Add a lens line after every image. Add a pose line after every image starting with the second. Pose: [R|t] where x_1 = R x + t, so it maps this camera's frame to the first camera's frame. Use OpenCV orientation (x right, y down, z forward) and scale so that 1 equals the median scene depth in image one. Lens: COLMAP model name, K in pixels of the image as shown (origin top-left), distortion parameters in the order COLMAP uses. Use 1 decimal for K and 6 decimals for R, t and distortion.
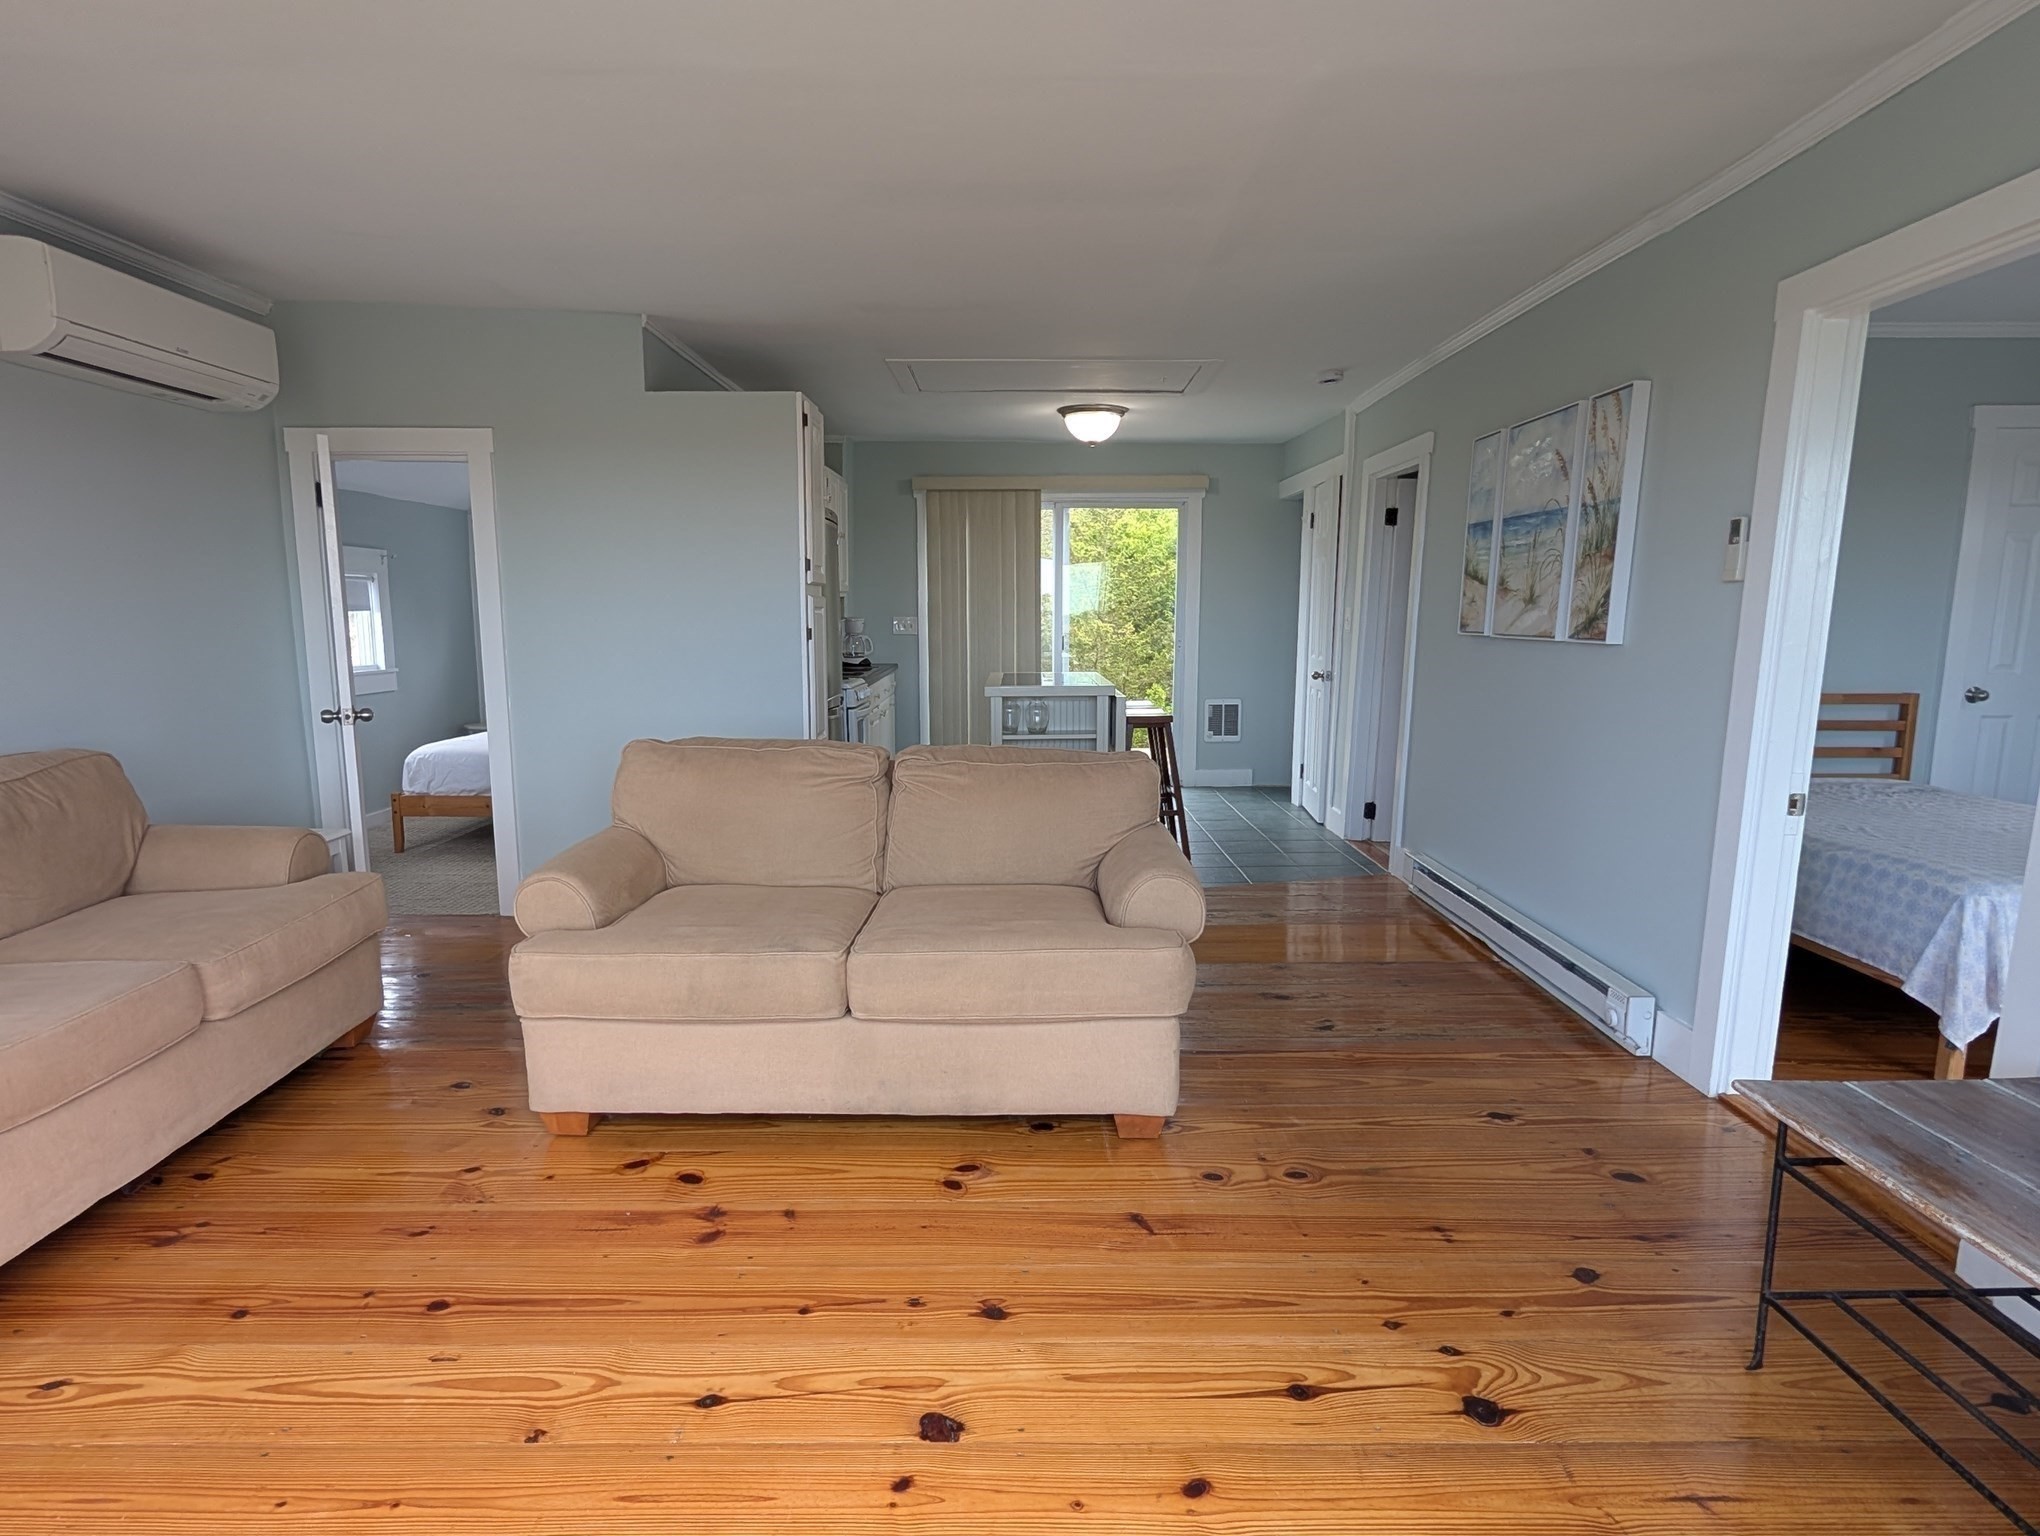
lens RADIAL K [[1101.1, 0, 1021.1], [0, 1101.1, 775.0], [0, 0, 1]] dist [0.000473, 0.000007]
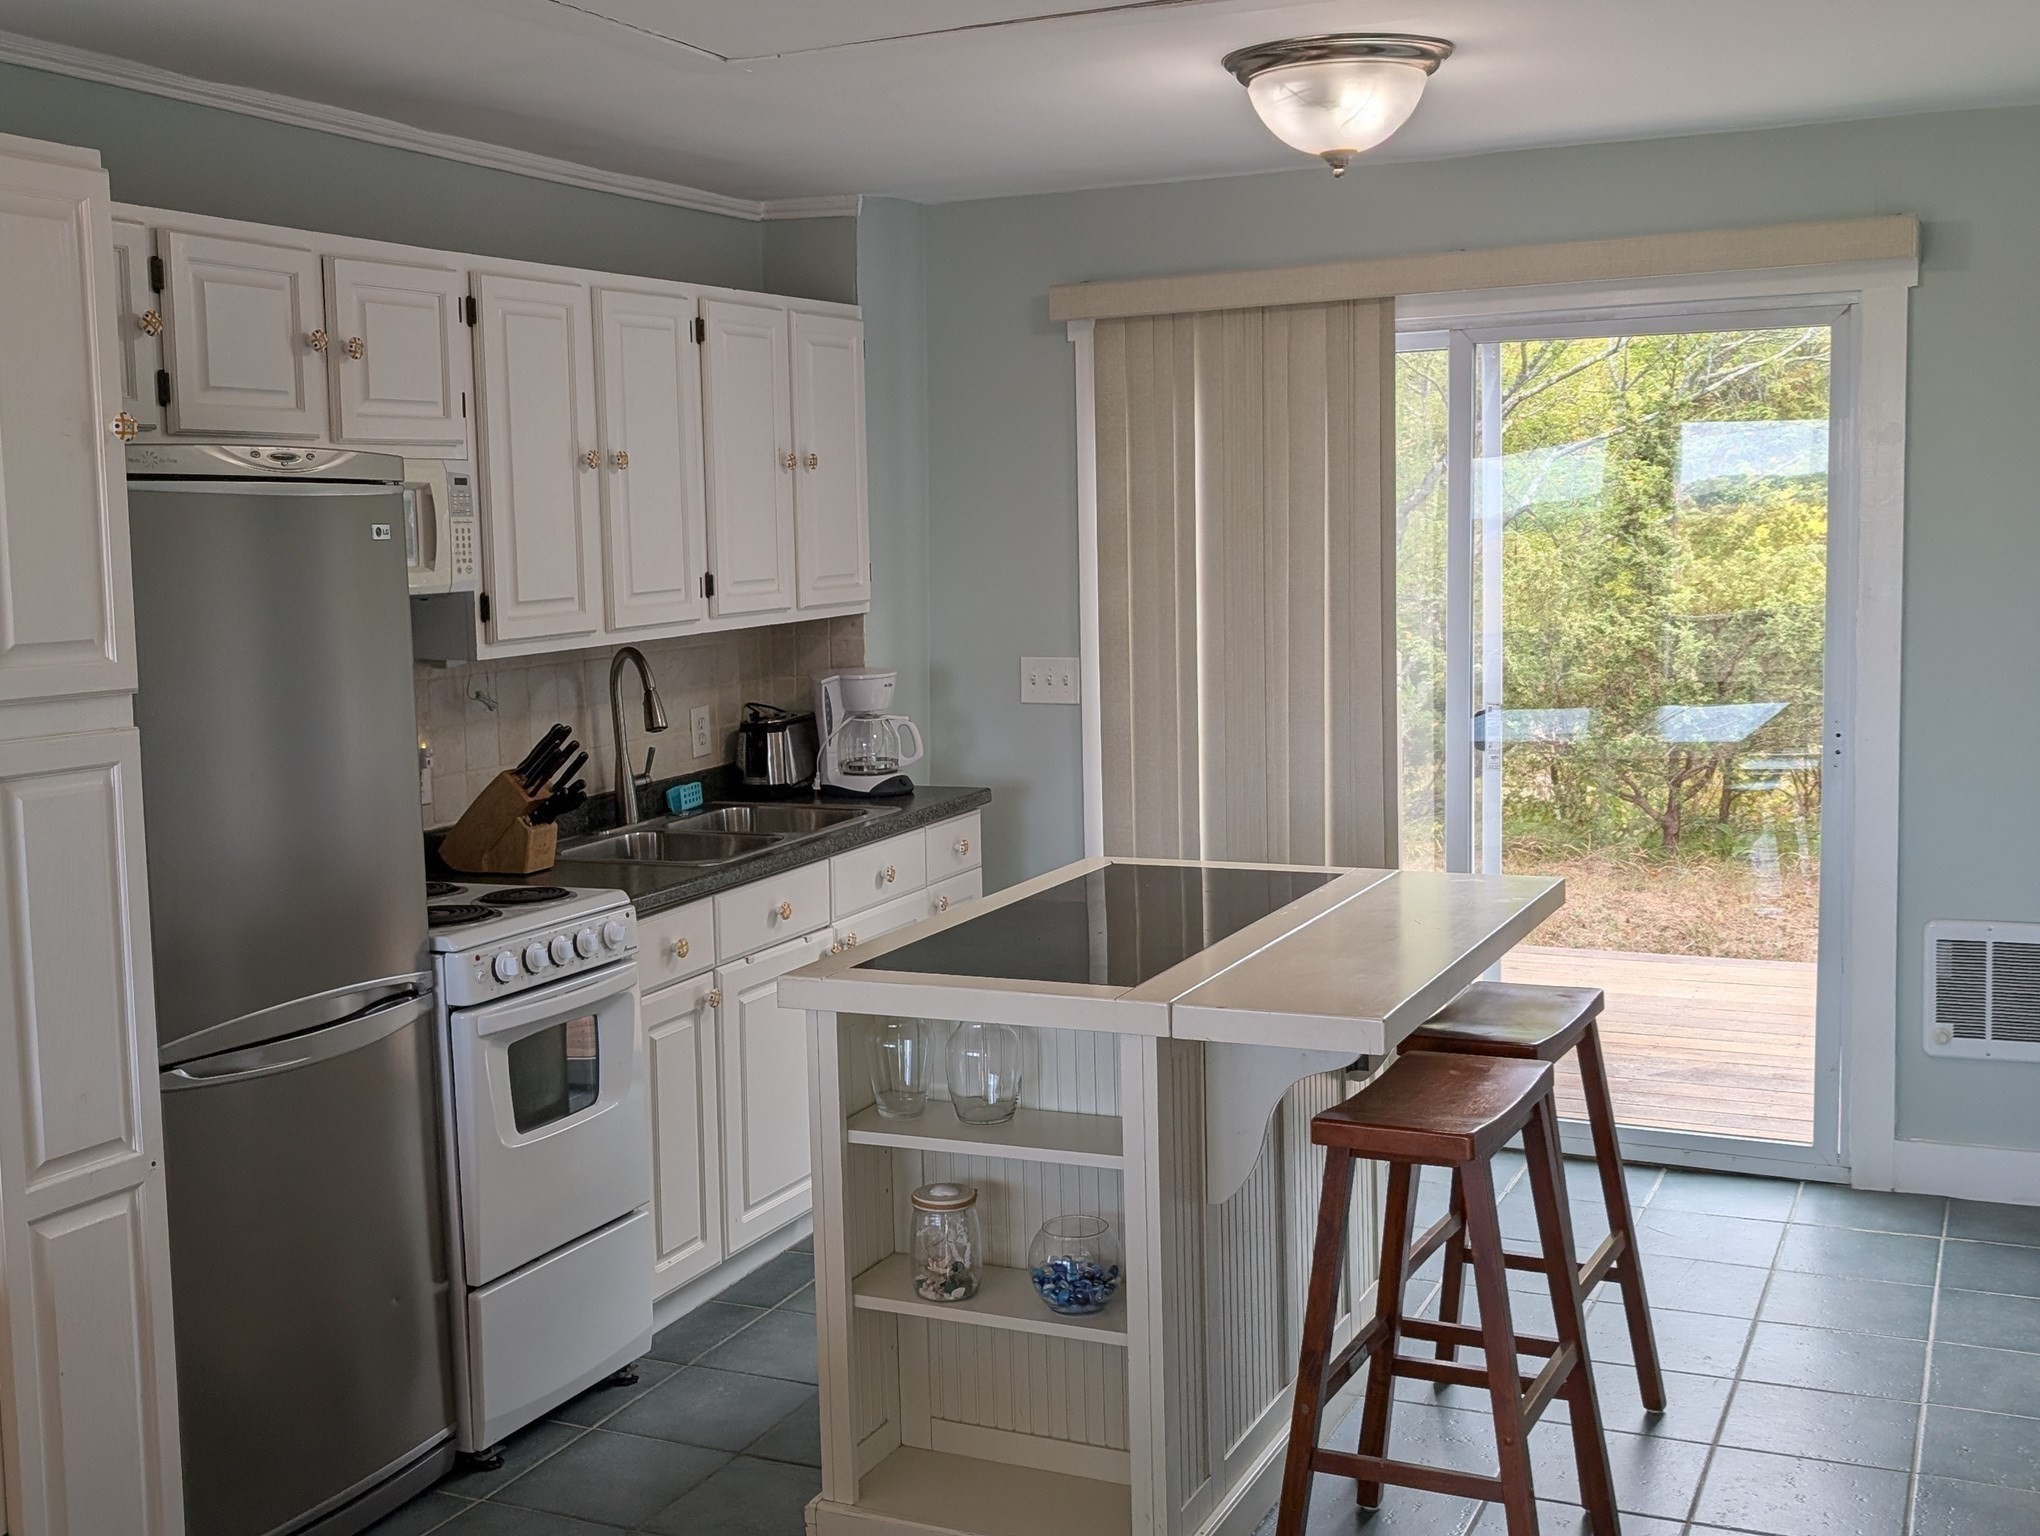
lens RADIAL K [[2143.5, 0, 1019.6], [0, 2143.5, 765.0], [0, 0, 1]] dist [0.091783, 0.000000]
pose [[0.906253, 0.028152, -0.421797, 0.200867], [-0.041278, 0.998905, -0.022016, -0.091975], [0.420716, 0.037363, 0.906423, 0.338133]]
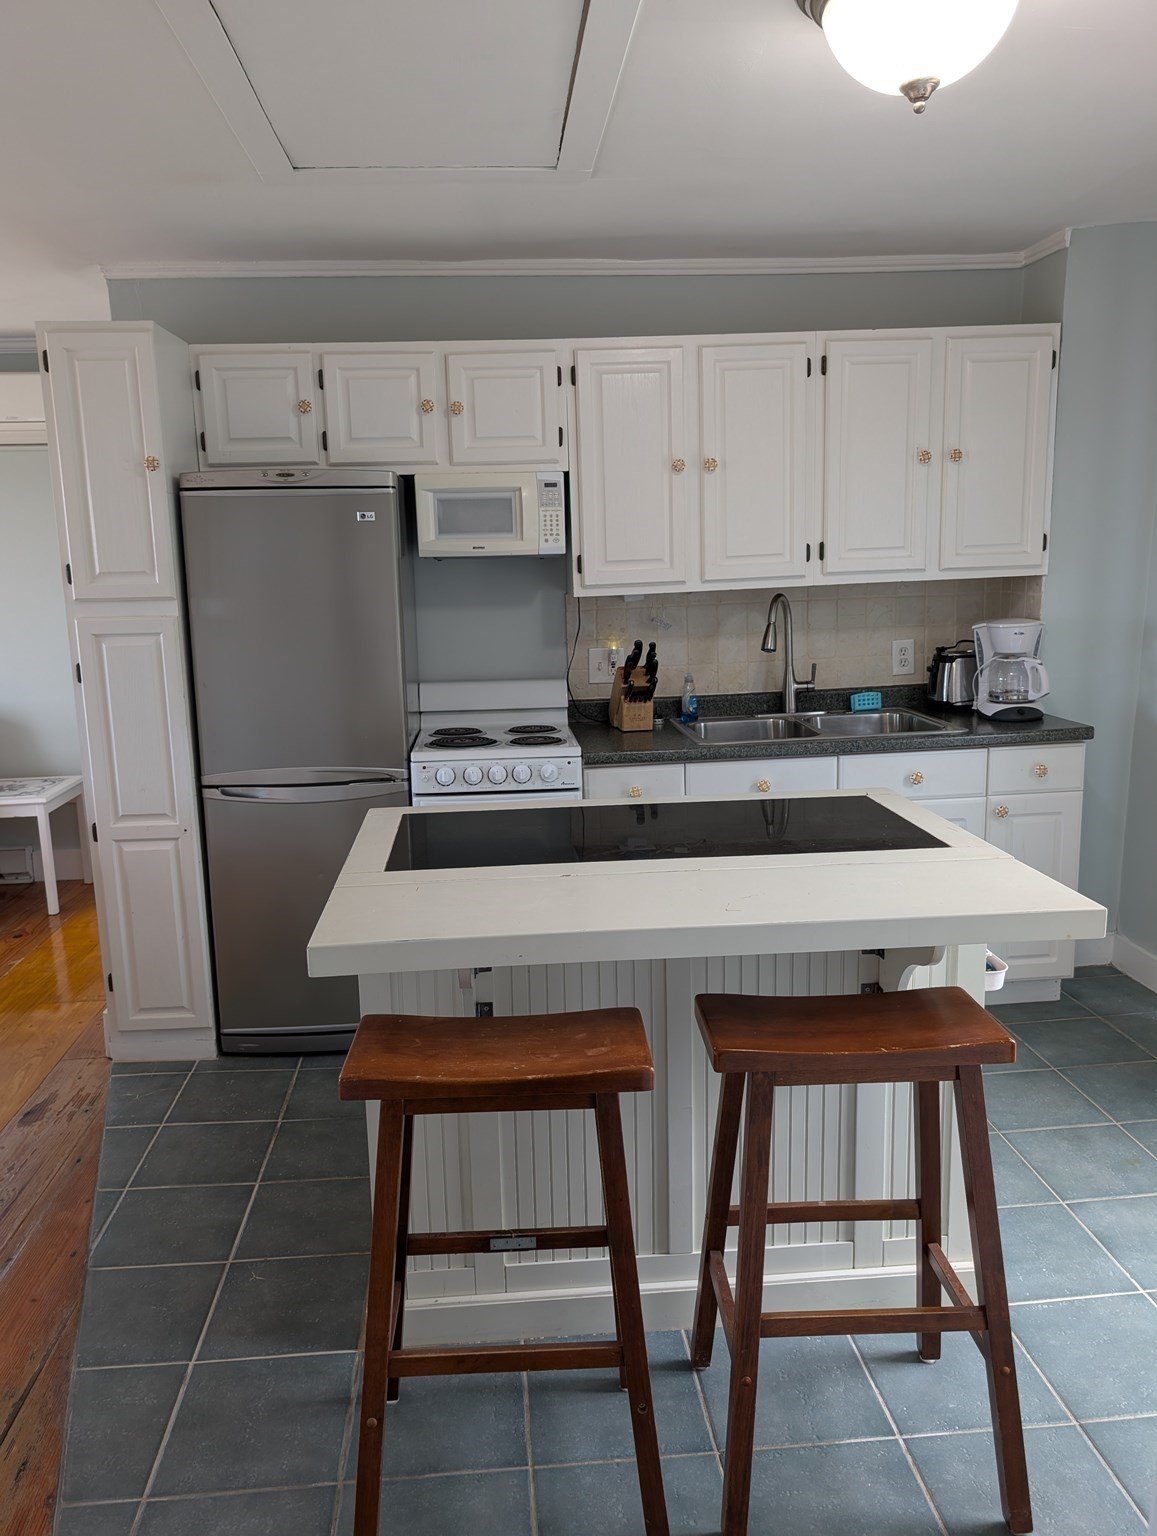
lens RADIAL K [[1103.4, 0, 581.1], [0, 1103.4, 770.3], [0, 0, 1]] dist [0.044731, -0.016992]
pose [[0.100770, 0.191162, -0.976372, 0.316351], [-0.124448, 0.976082, 0.178261, -0.139267], [0.987096, 0.103544, 0.122149, 0.753525]]
